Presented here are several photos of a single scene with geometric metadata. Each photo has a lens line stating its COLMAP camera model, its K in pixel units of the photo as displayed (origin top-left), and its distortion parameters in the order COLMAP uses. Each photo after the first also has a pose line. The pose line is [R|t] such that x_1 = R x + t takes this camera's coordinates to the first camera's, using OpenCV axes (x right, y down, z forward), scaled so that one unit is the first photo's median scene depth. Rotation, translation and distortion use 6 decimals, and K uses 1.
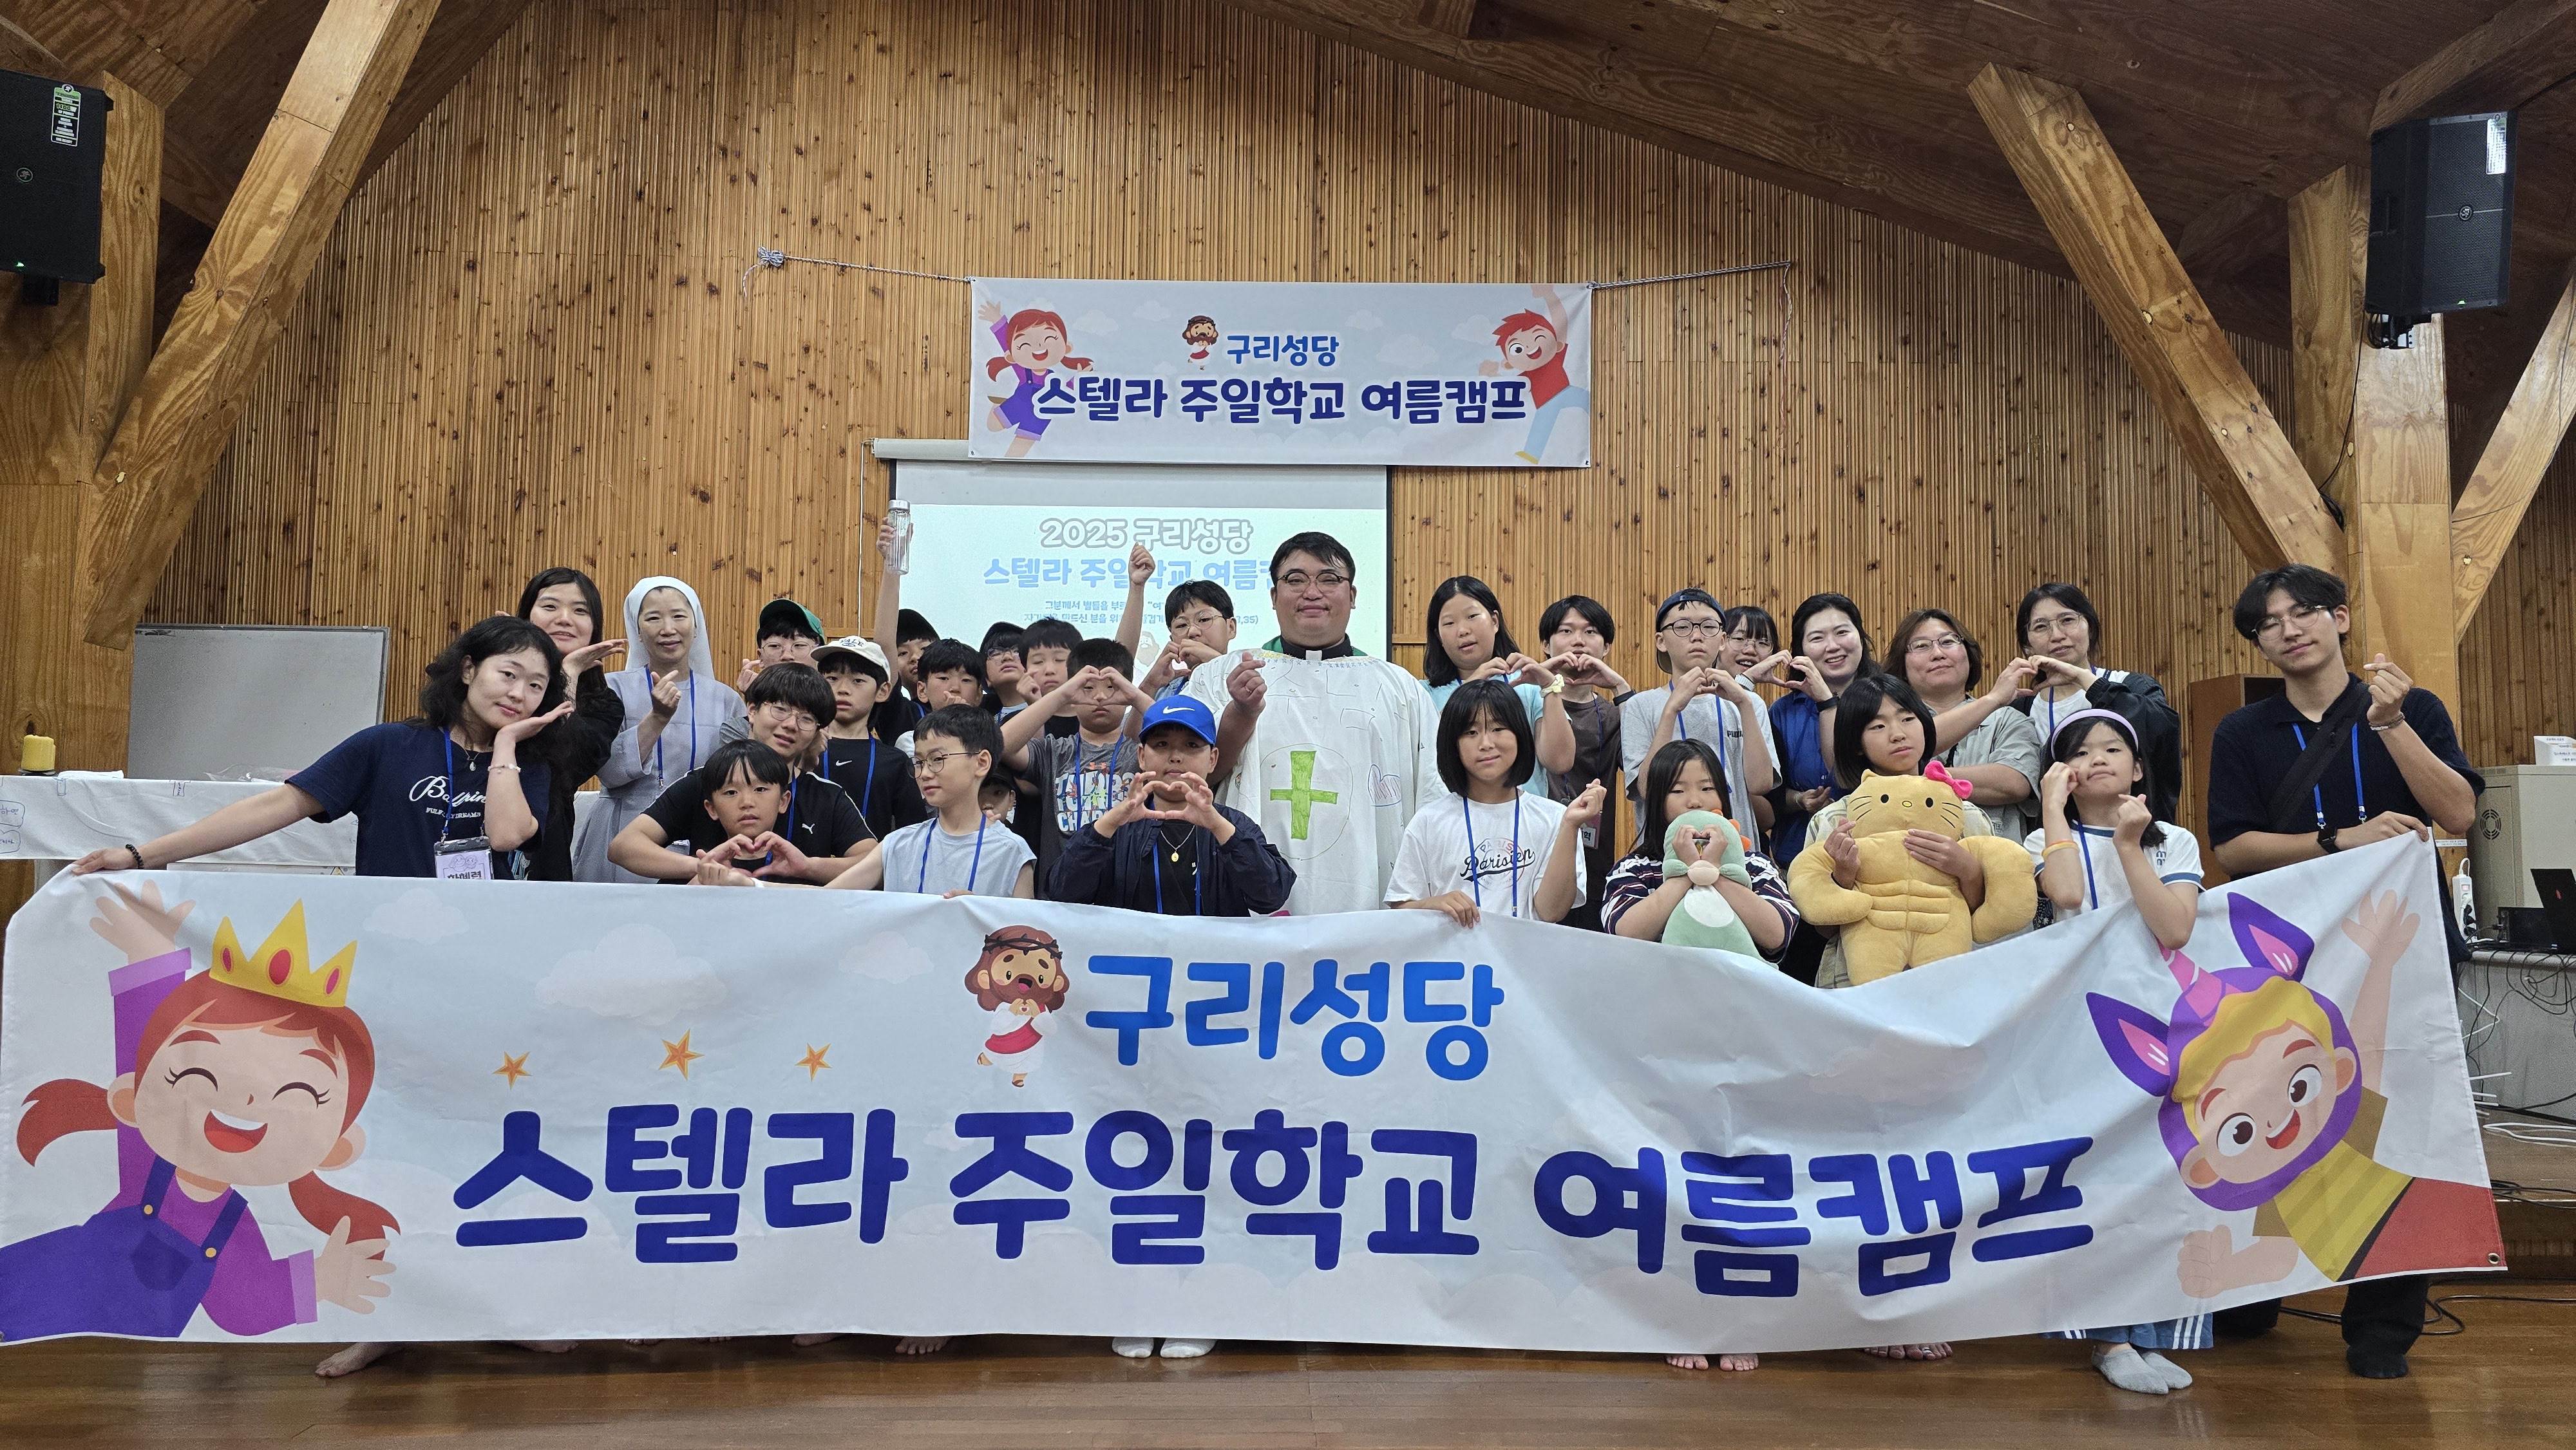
lens RADIAL K [[1691.6, 0, 1288.0], [0, 1691.6, 725.0], [0, 0, 1]] dist [0.044036, -0.045566]
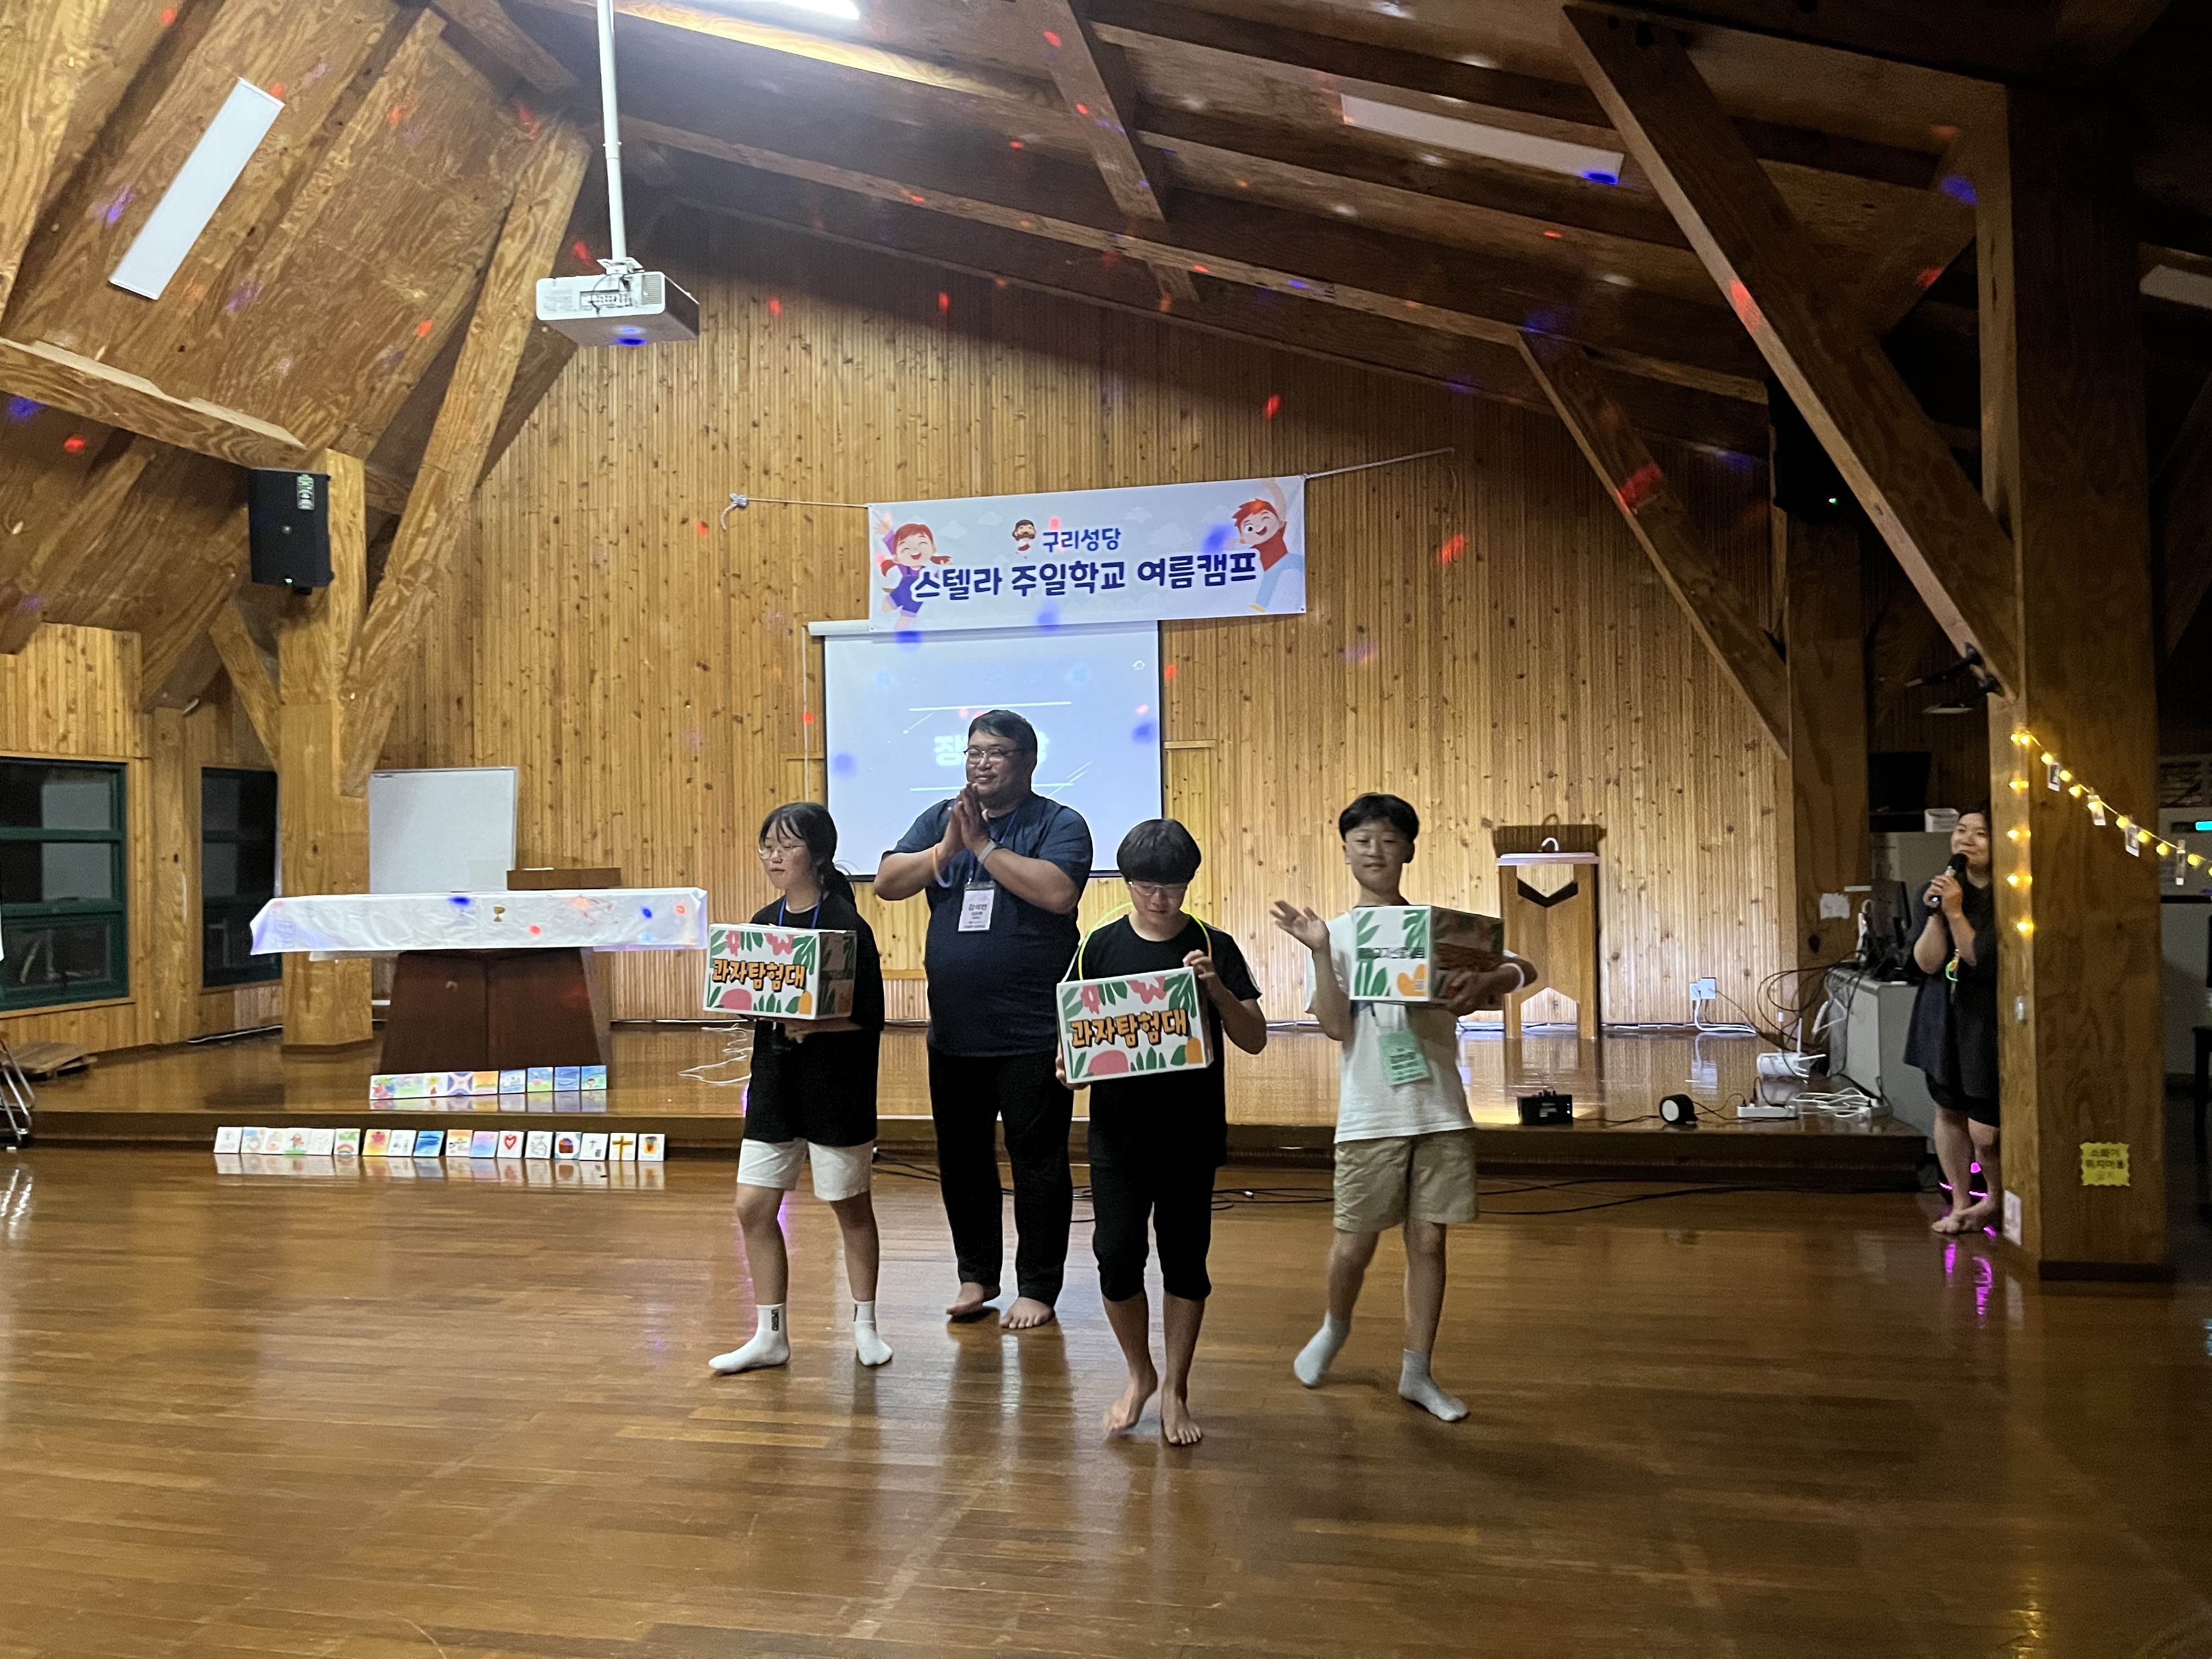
lens RADIAL K [[1674.7, 0, 1106.0], [0, 1674.7, 829.5], [0, 0, 1]] dist [-0.002521, -0.000827]
pose [[0.975657, -0.027942, -0.217513, 0.311091], [0.041627, 0.997414, 0.058591, -0.064179], [0.215313, -0.066219, 0.974297, -0.355773]]
